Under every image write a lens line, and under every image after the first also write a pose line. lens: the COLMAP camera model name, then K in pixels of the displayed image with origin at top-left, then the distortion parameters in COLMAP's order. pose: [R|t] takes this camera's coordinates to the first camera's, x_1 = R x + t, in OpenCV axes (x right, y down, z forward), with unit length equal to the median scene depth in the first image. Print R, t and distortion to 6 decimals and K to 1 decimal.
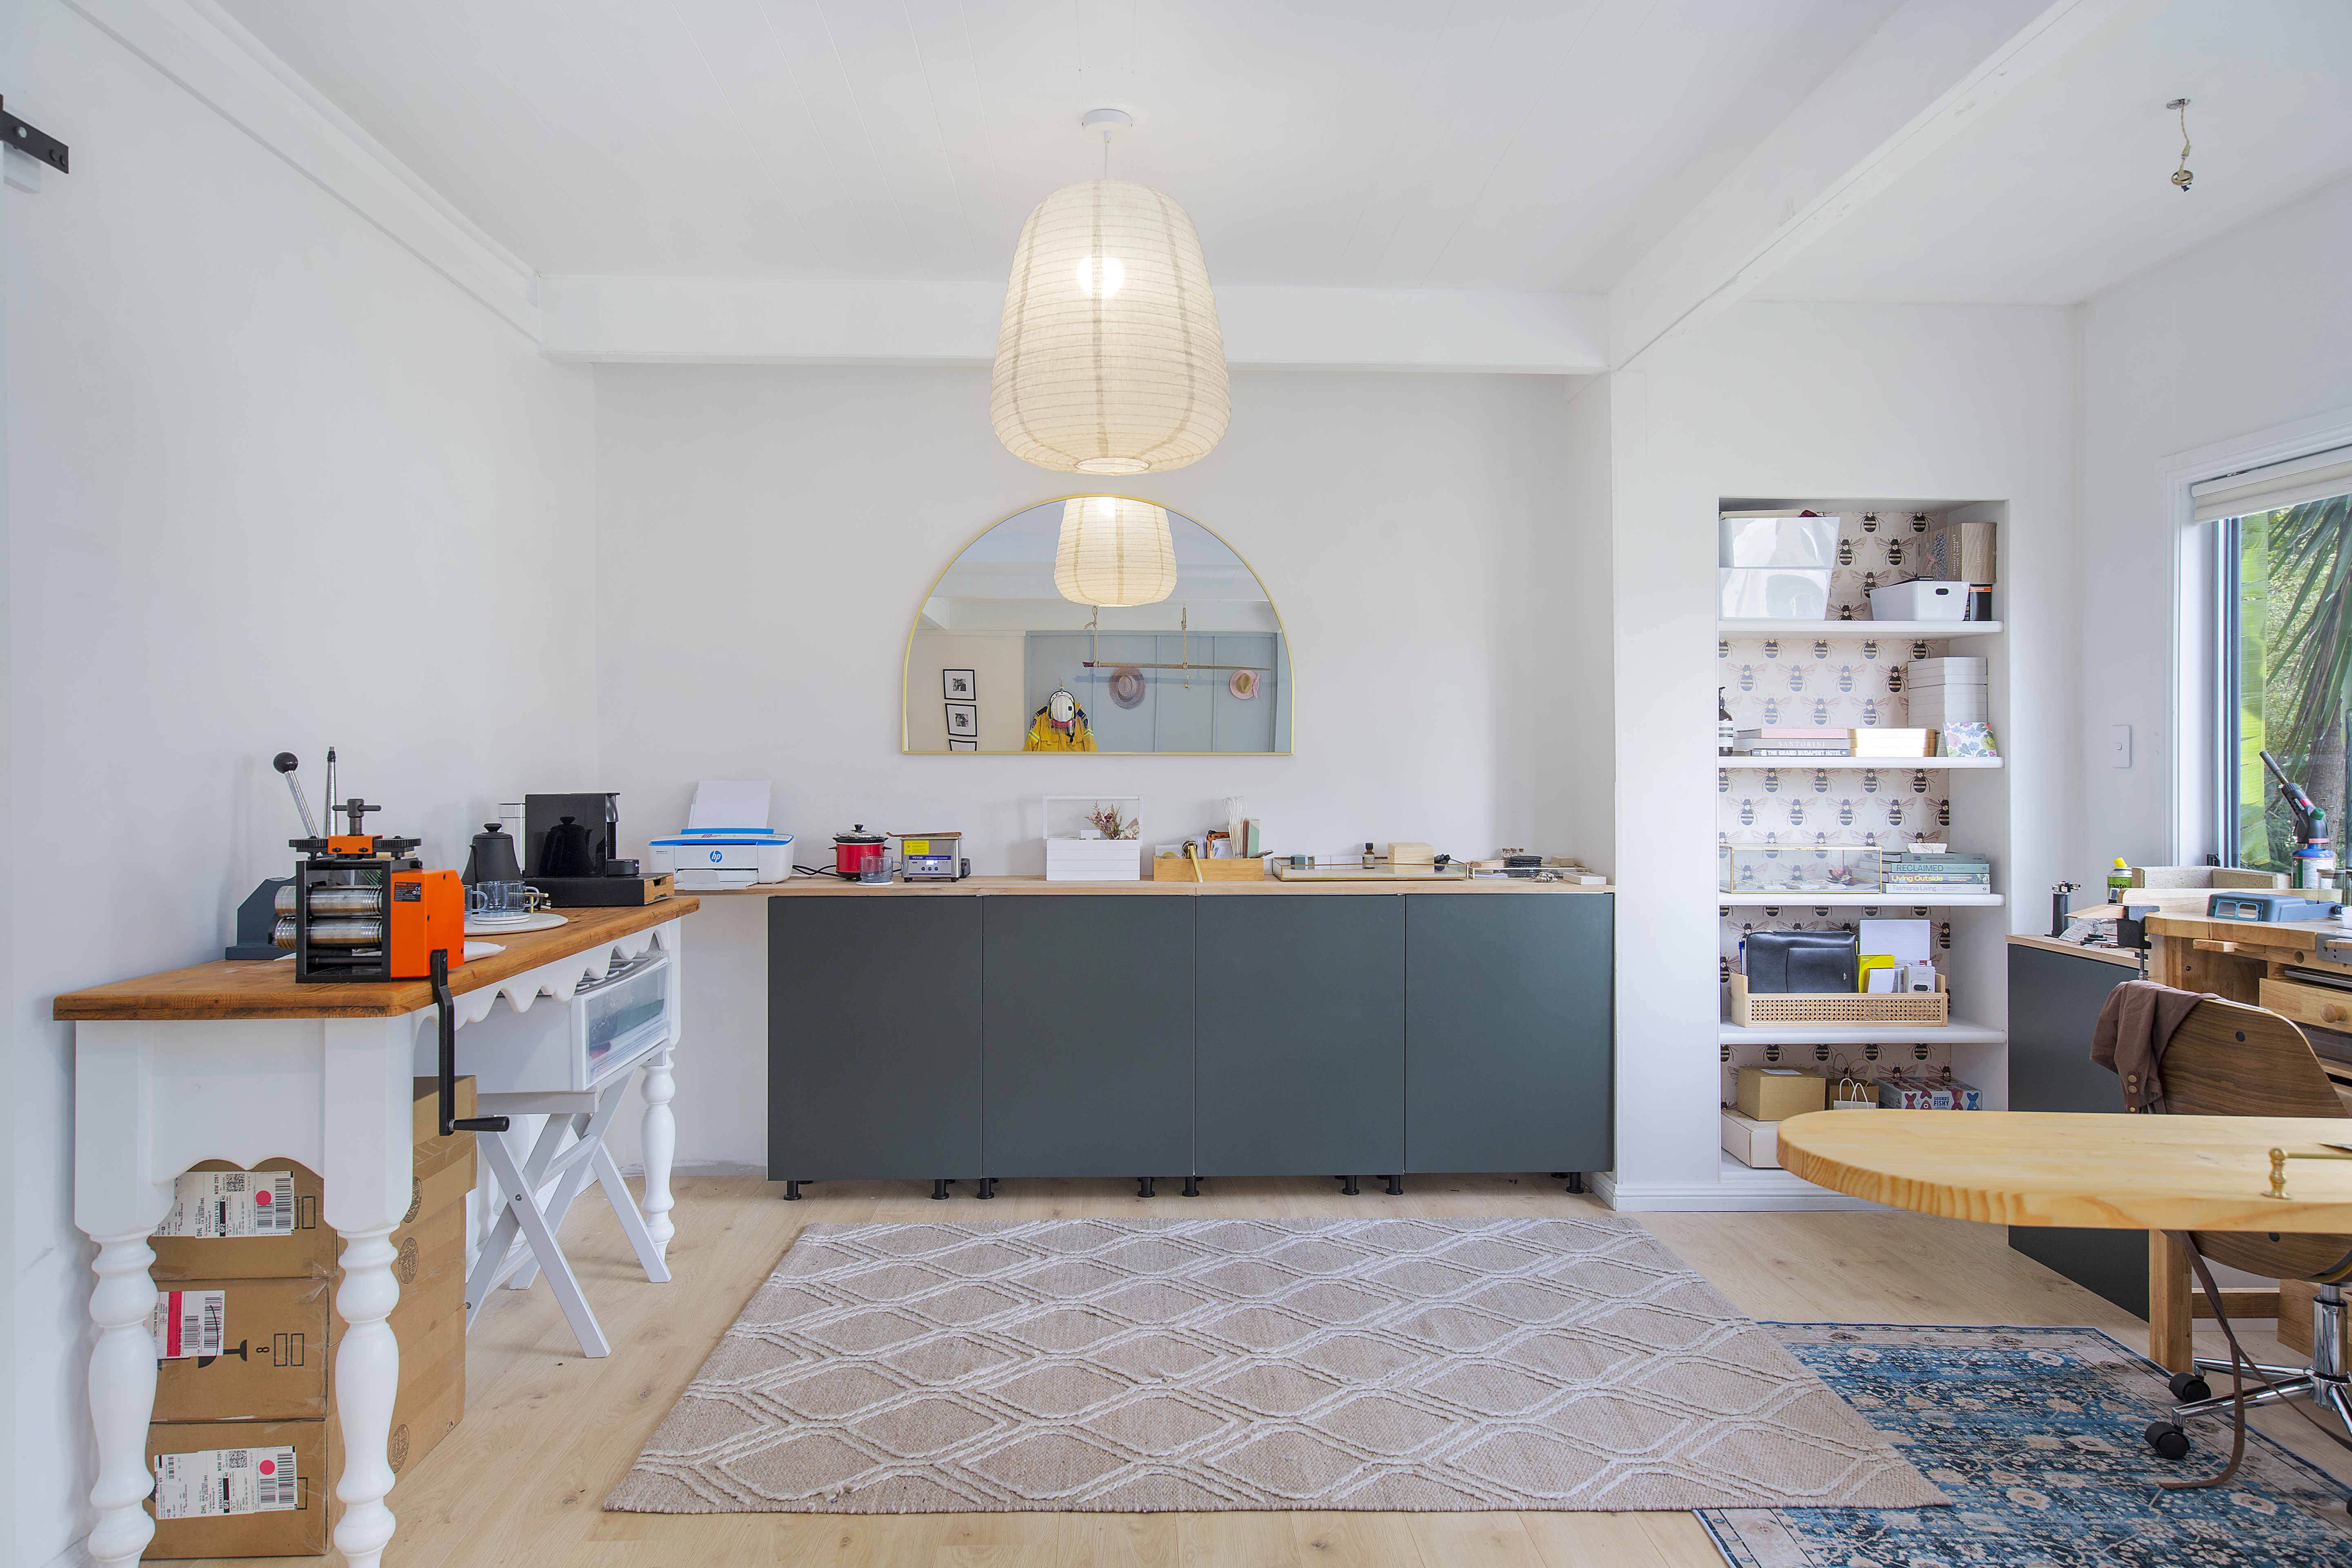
lens RADIAL K [[1618.2, 0, 1179.5], [0, 1618.2, 773.1], [0, 0, 1]] dist [0.006007, -0.000063]
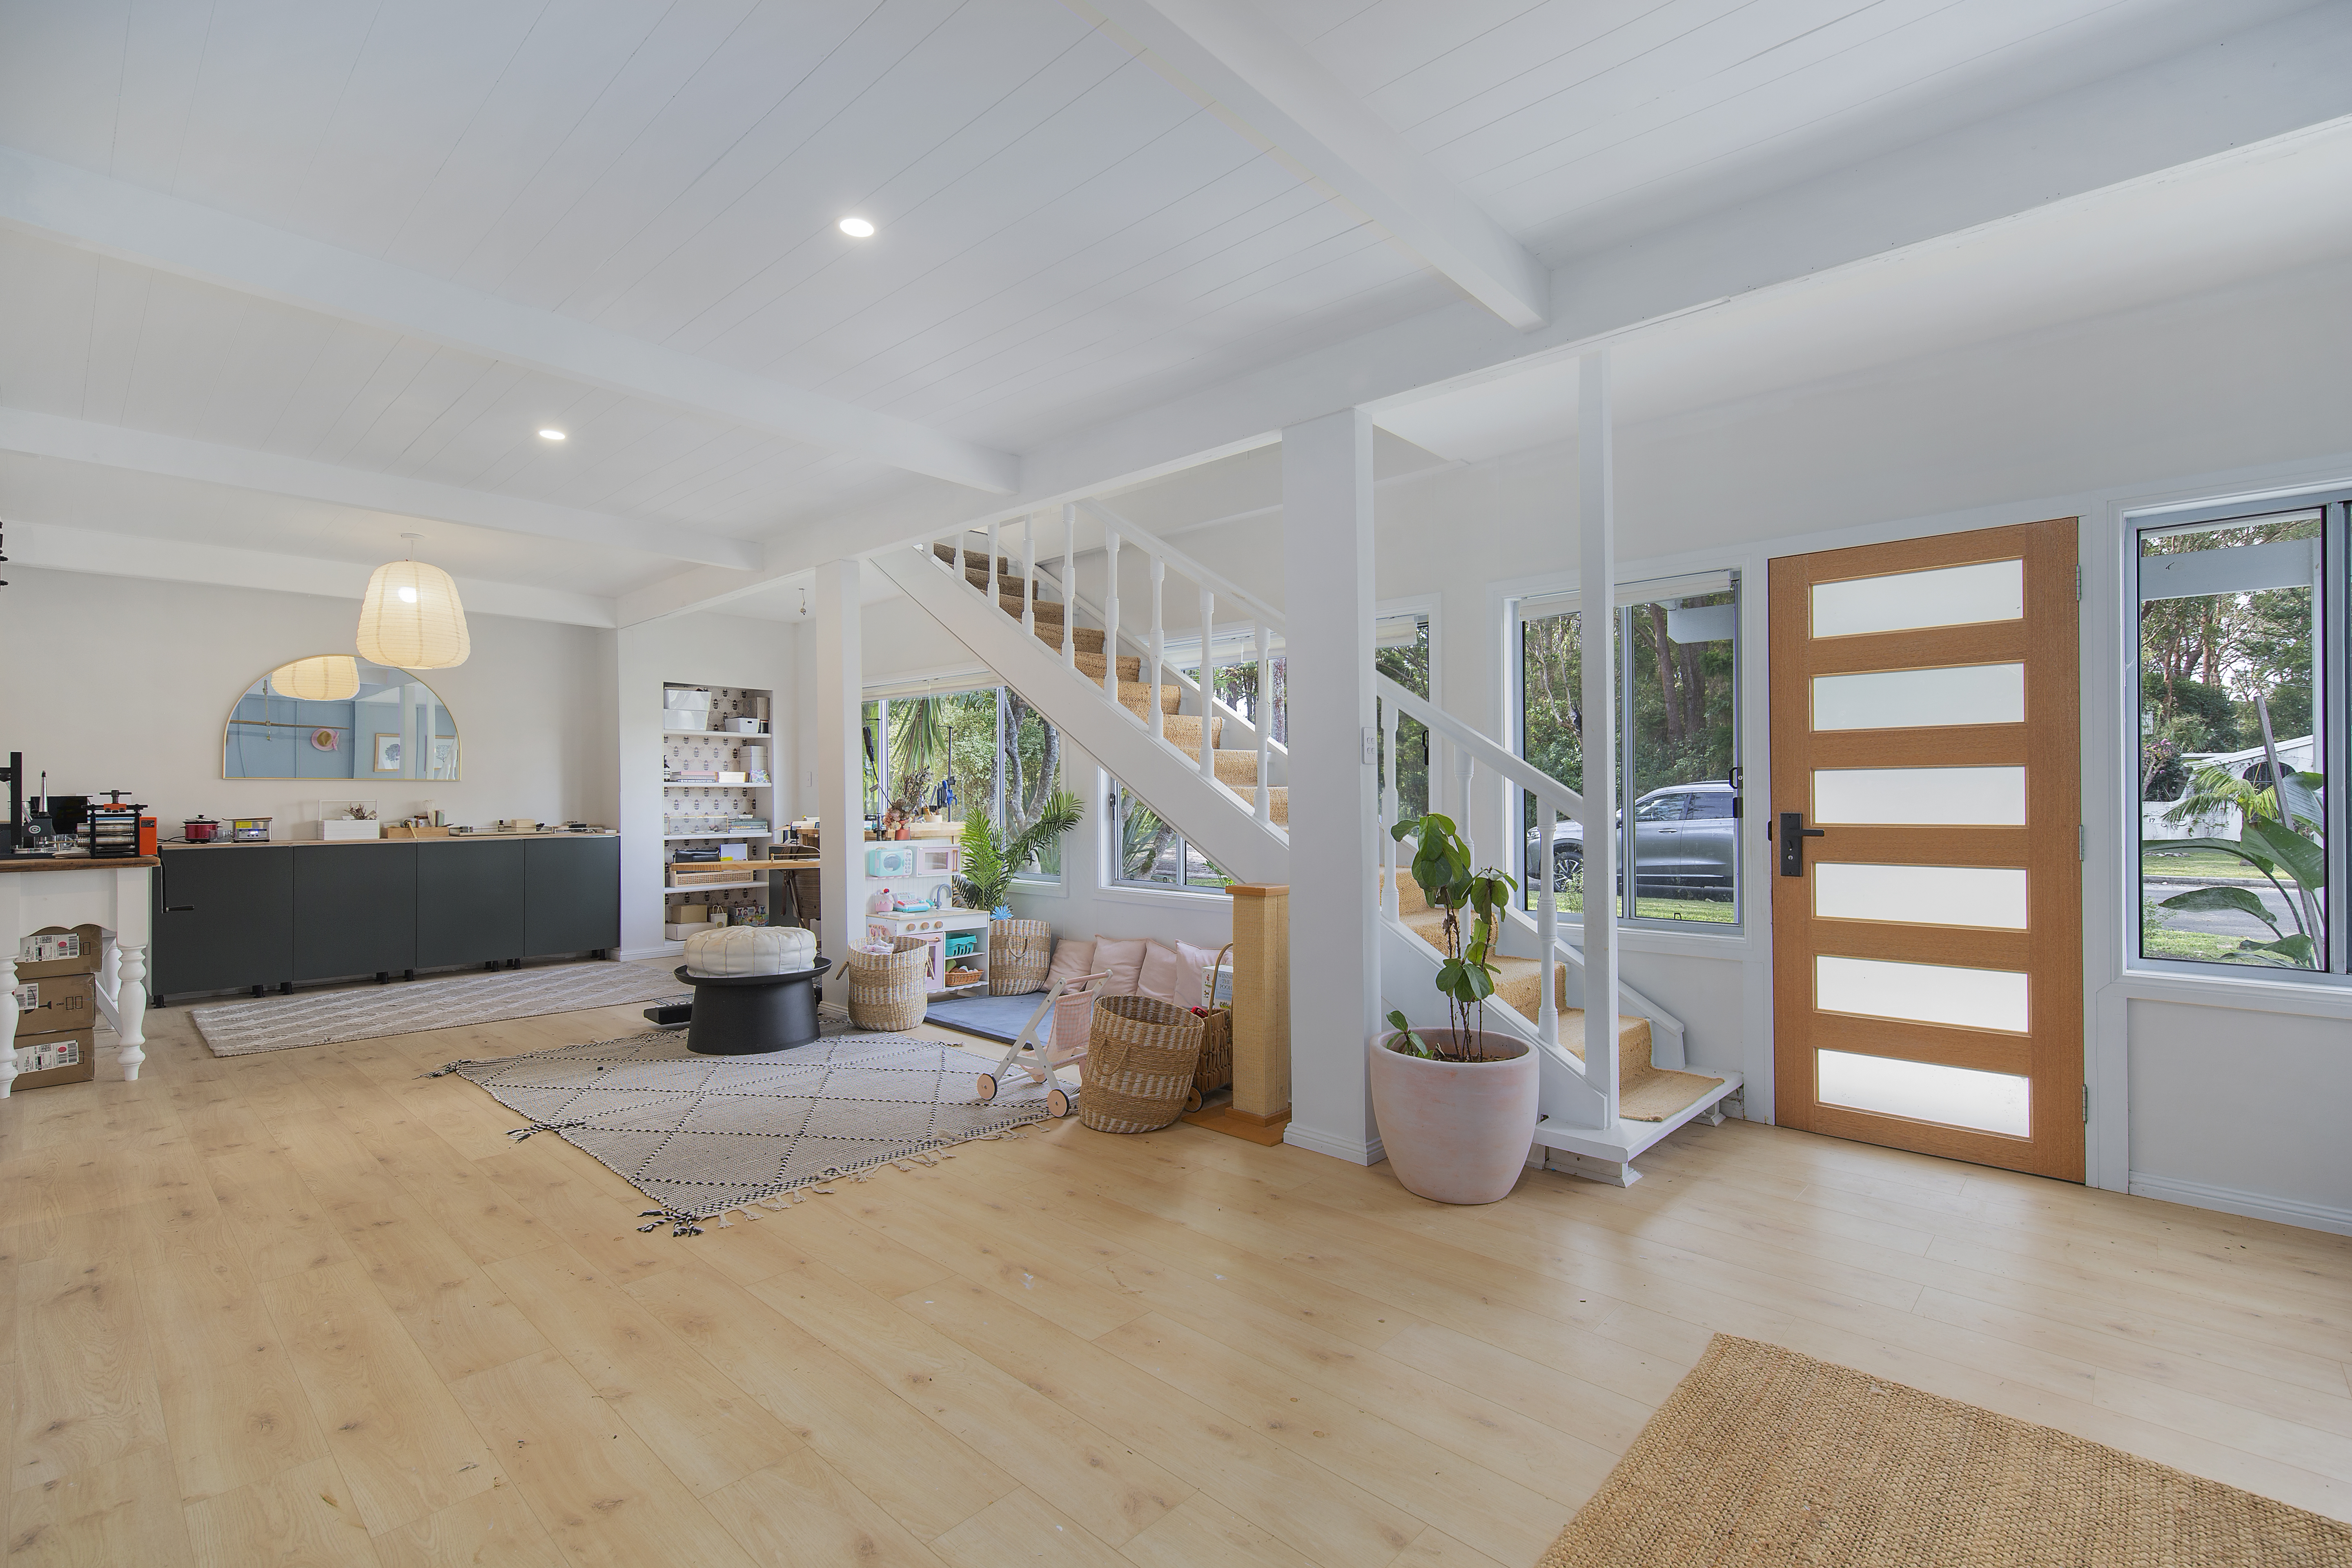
lens RADIAL K [[1042.7, 0, 1186.1], [0, 1042.7, 787.3], [0, 0, 1]] dist [0.002490, -0.000354]
pose [[0.710394, 0.000687, 0.703804, -0.240609], [0.010533, 0.999877, -0.011608, 0.025549], [-0.703726, 0.015660, 0.710299, -0.748862]]
